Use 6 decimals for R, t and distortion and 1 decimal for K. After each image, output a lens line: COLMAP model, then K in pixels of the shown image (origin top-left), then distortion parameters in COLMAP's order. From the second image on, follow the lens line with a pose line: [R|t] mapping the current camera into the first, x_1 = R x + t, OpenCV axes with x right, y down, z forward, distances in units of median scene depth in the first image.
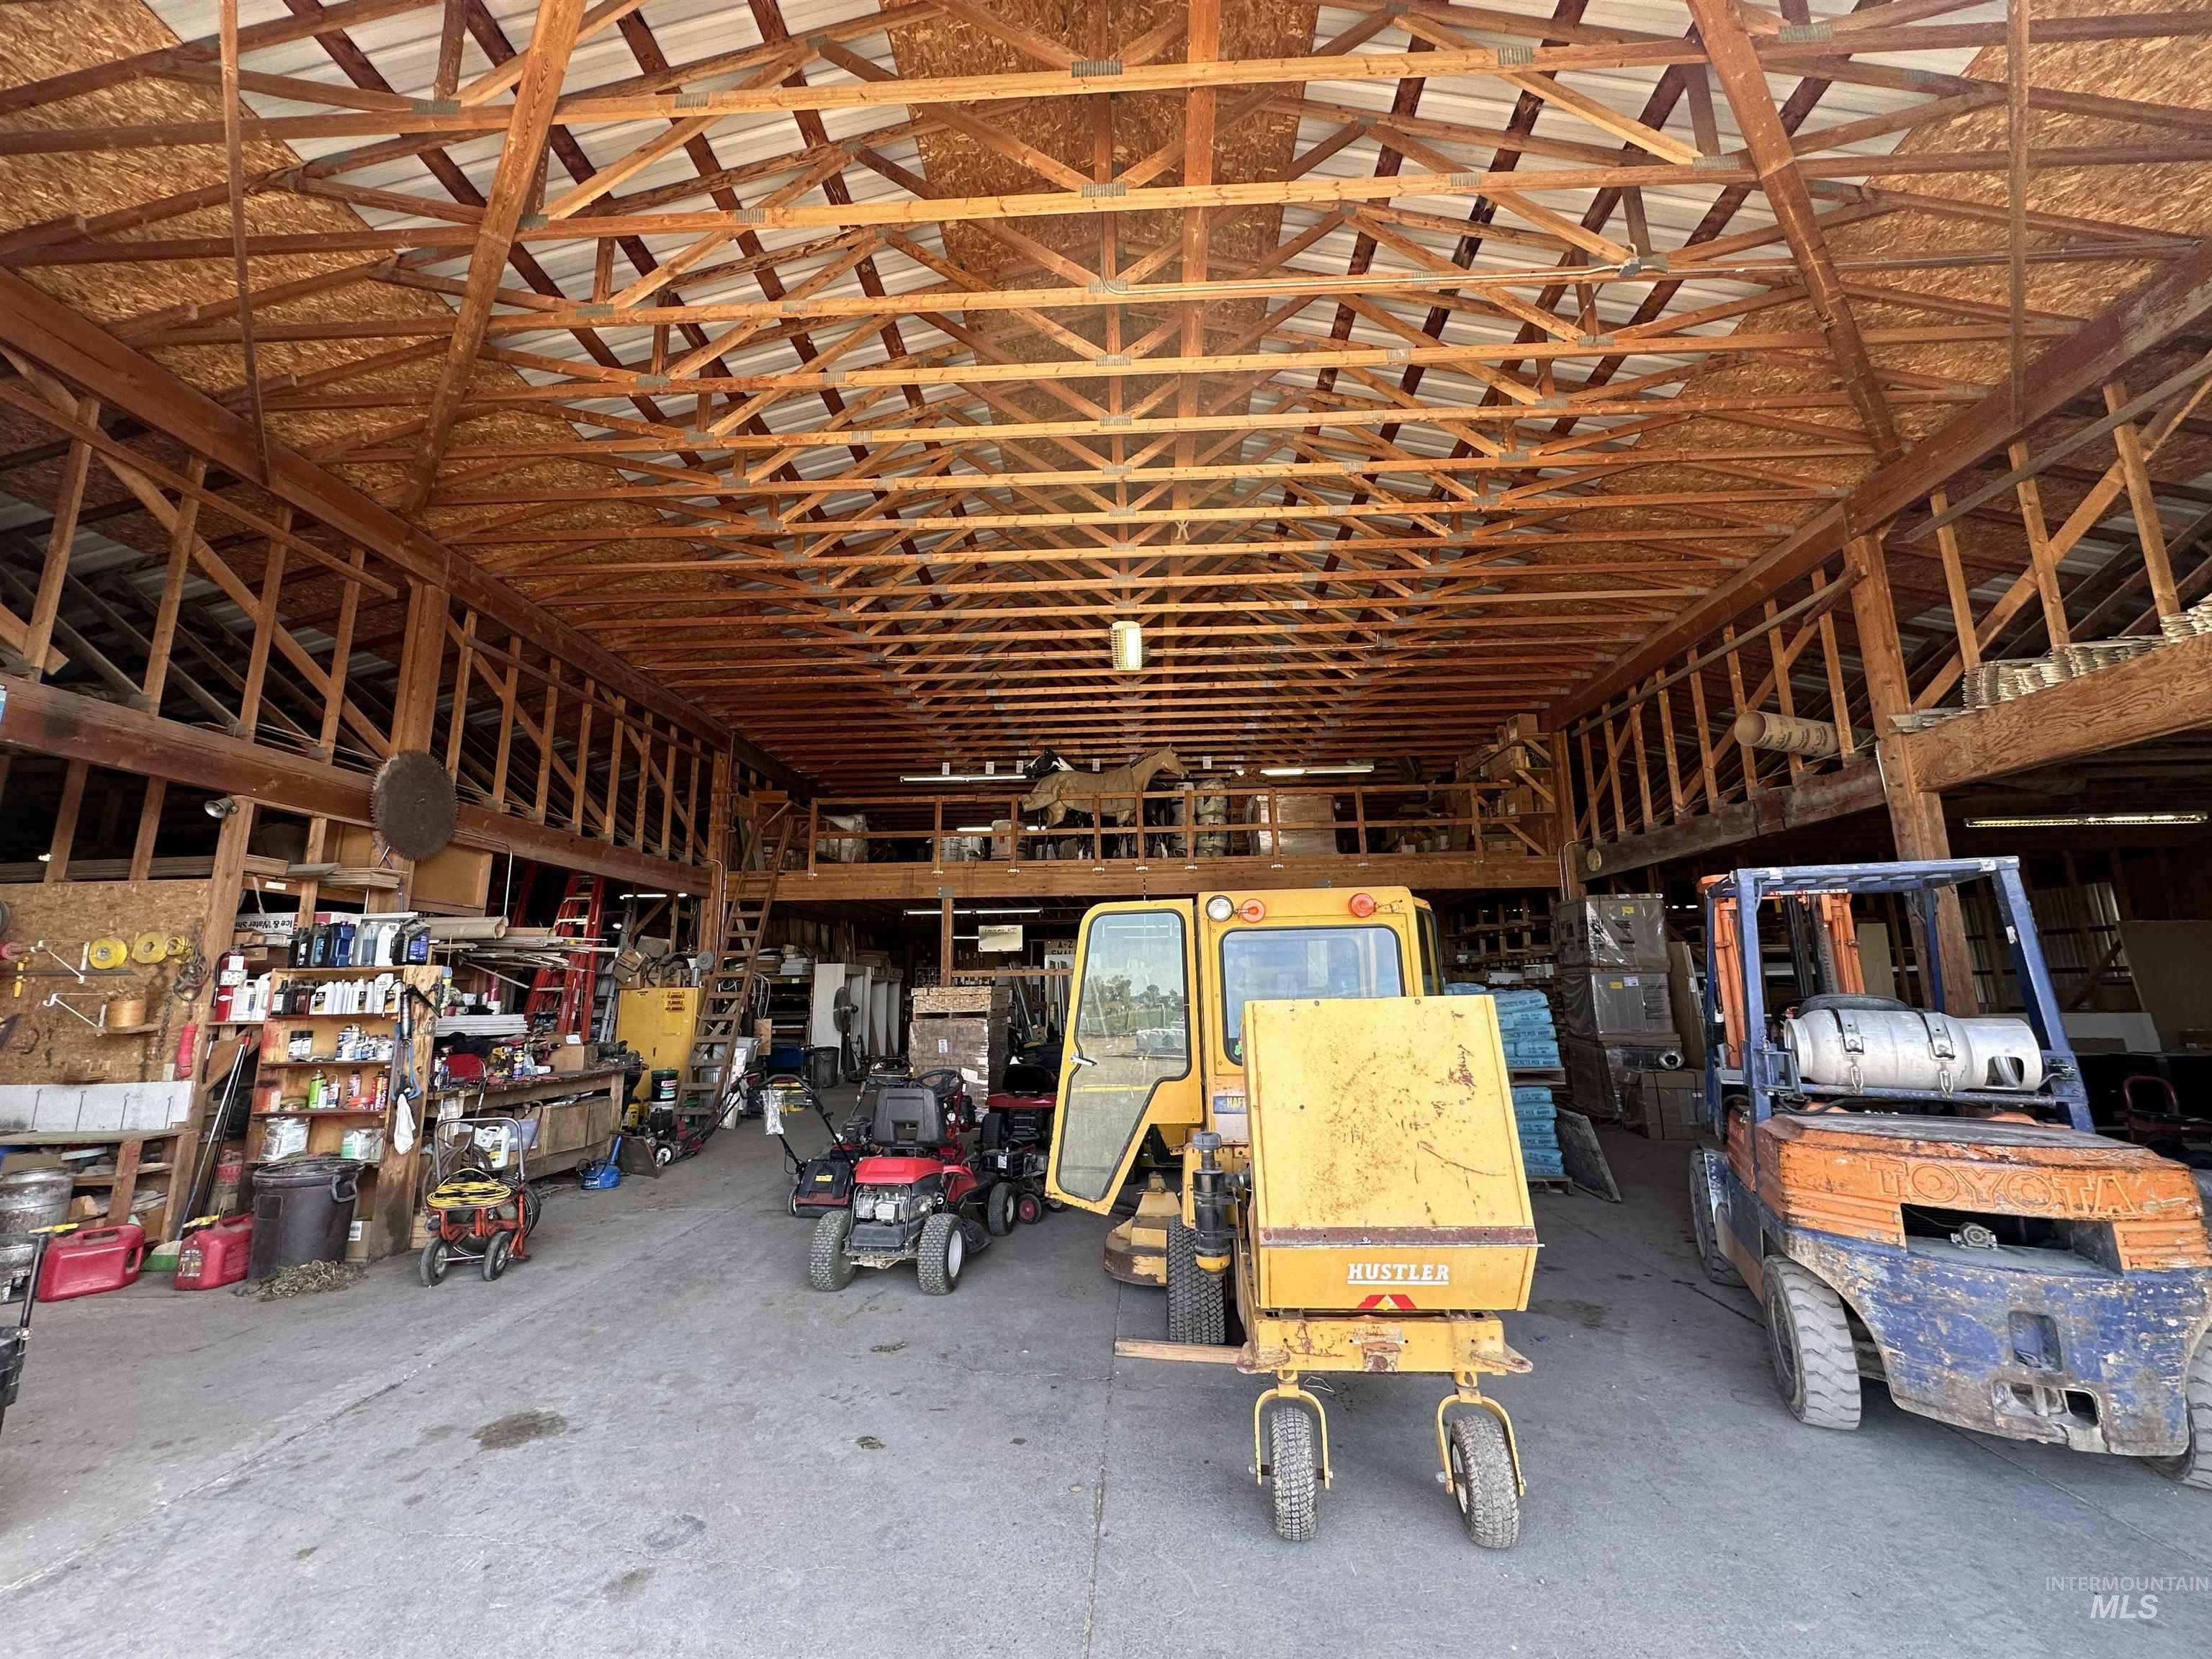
lens RADIAL K [[887.6, 0, 1106.0], [0, 887.6, 829.5], [0, 0, 1]] dist [0.000079, -0.000036]
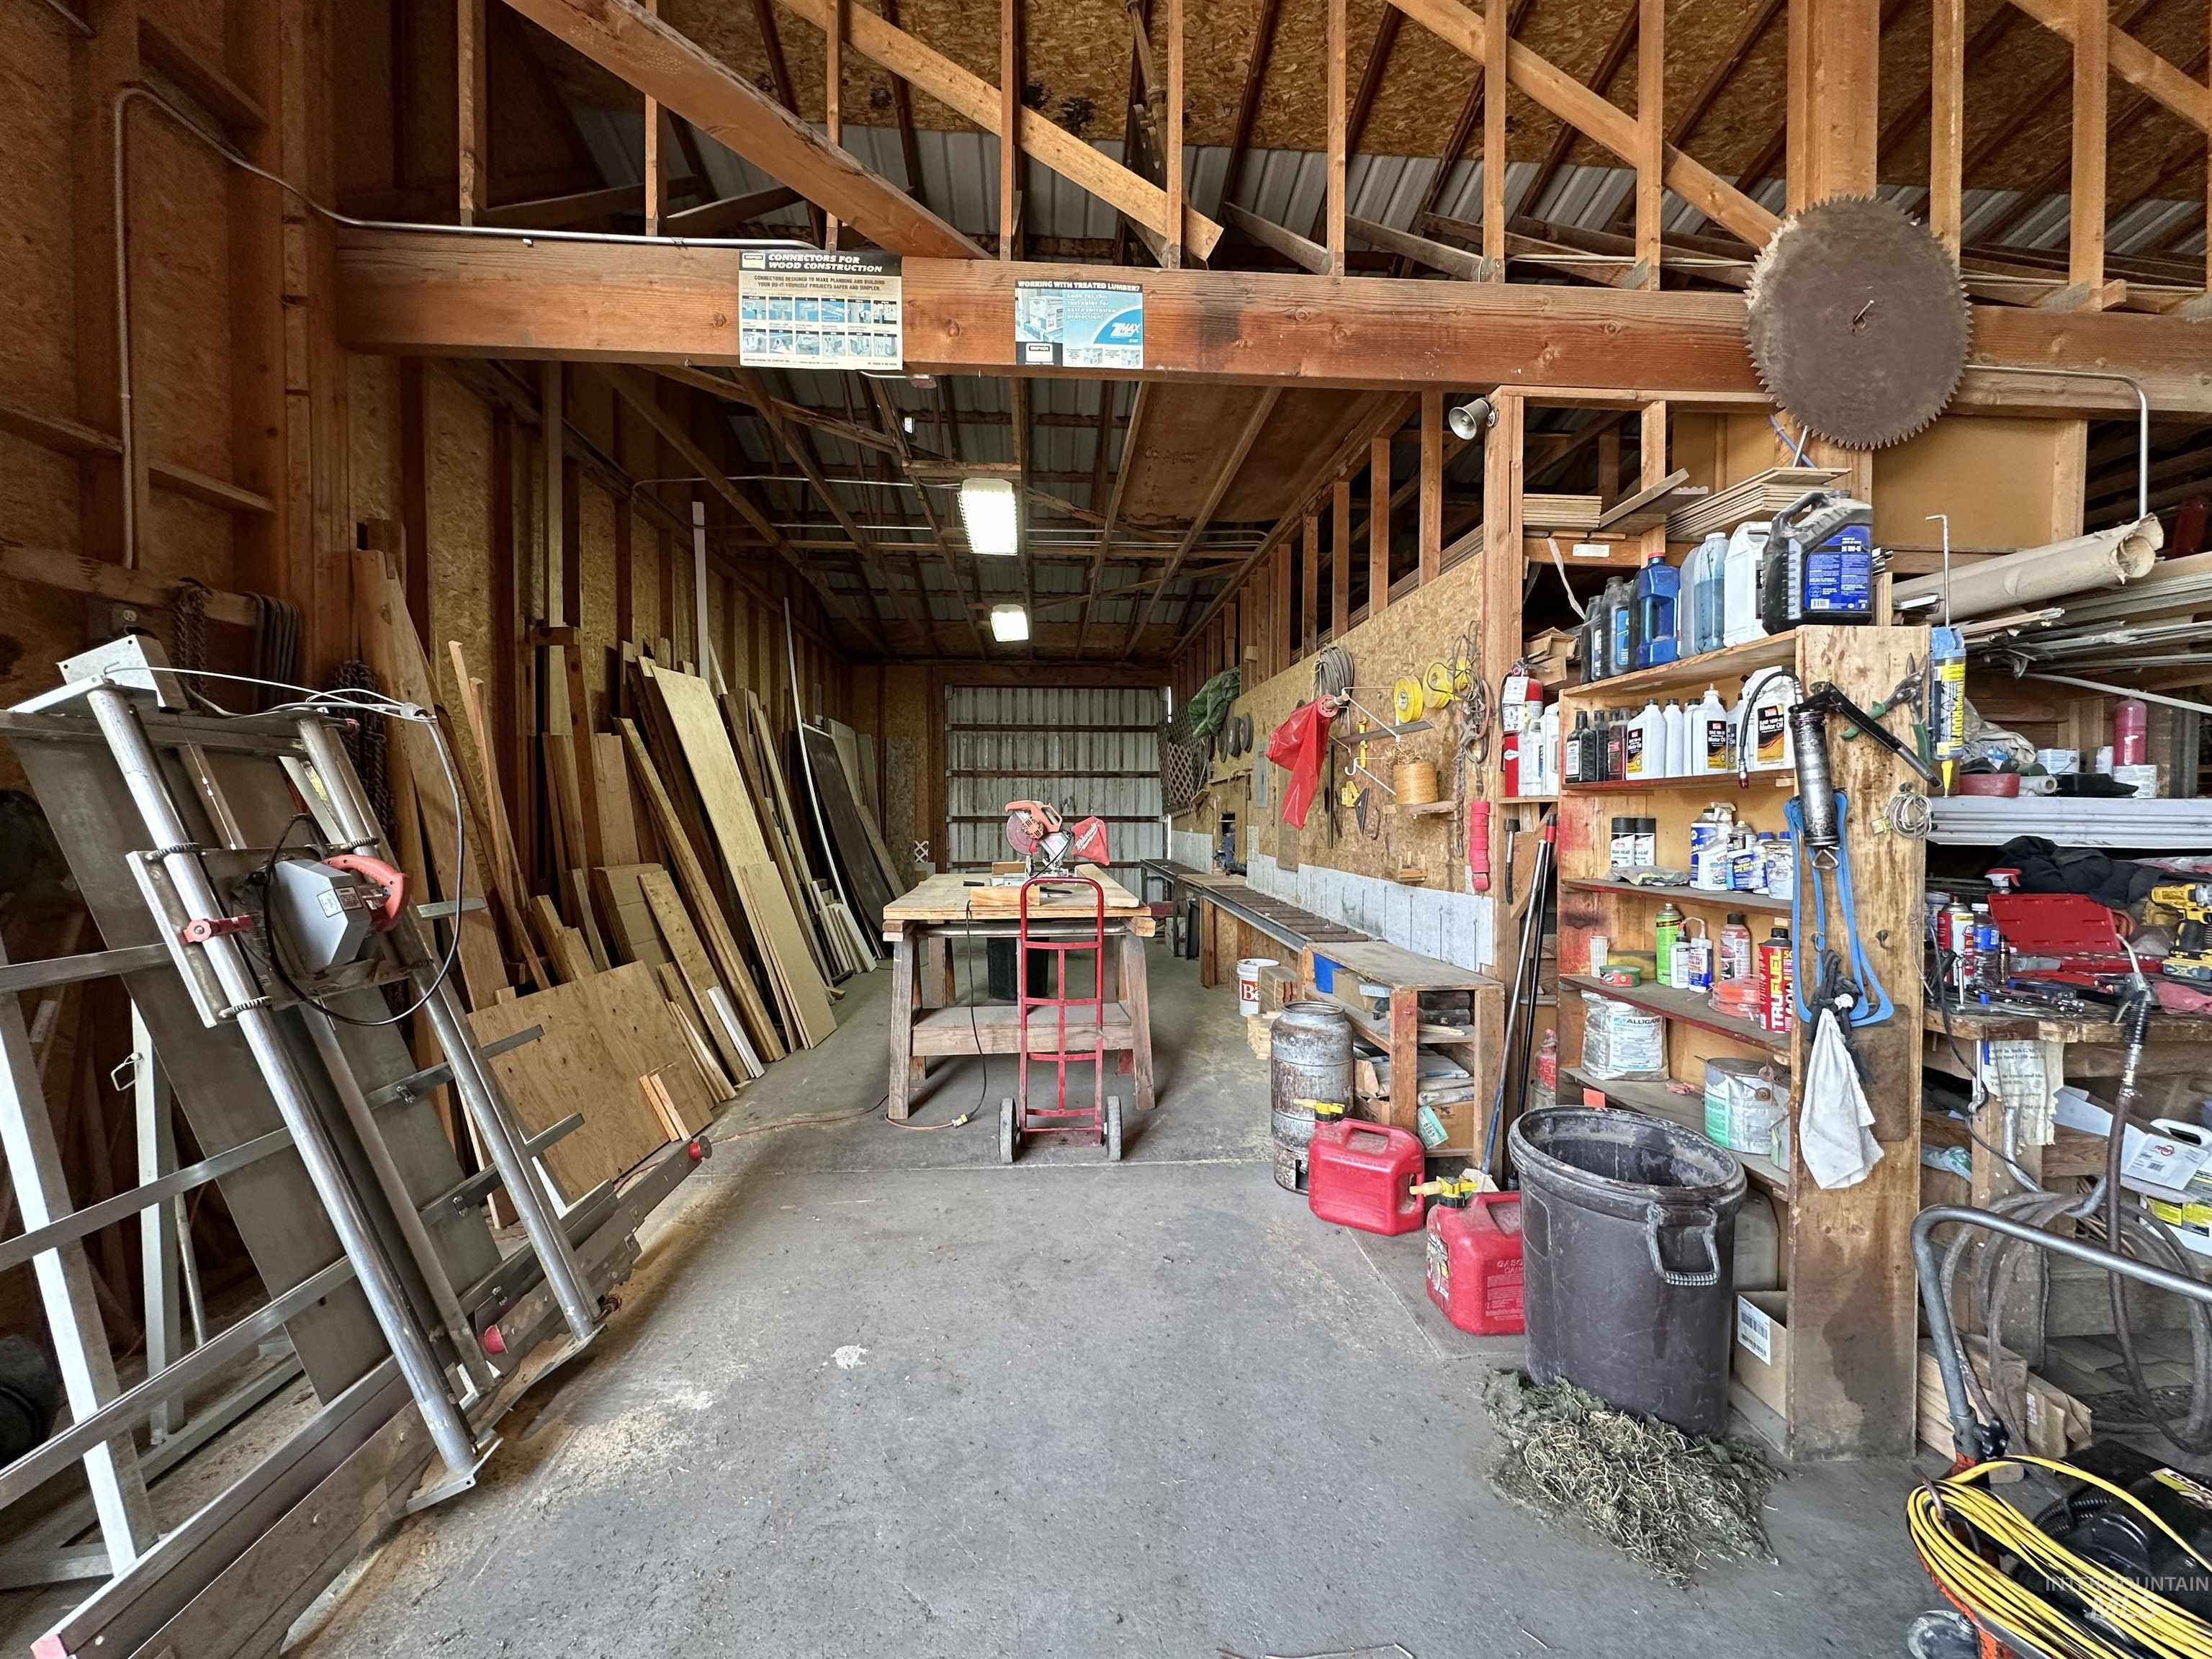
lens RADIAL K [[887.6, 0, 1106.0], [0, 887.6, 829.5], [0, 0, 1]] dist [0.000079, -0.000036]
pose [[0.124966, 0.032074, -0.991642, -0.480913], [0.180814, 0.982003, 0.054549, 0.159182], [0.975546, -0.186119, 0.116918, 0.681875]]
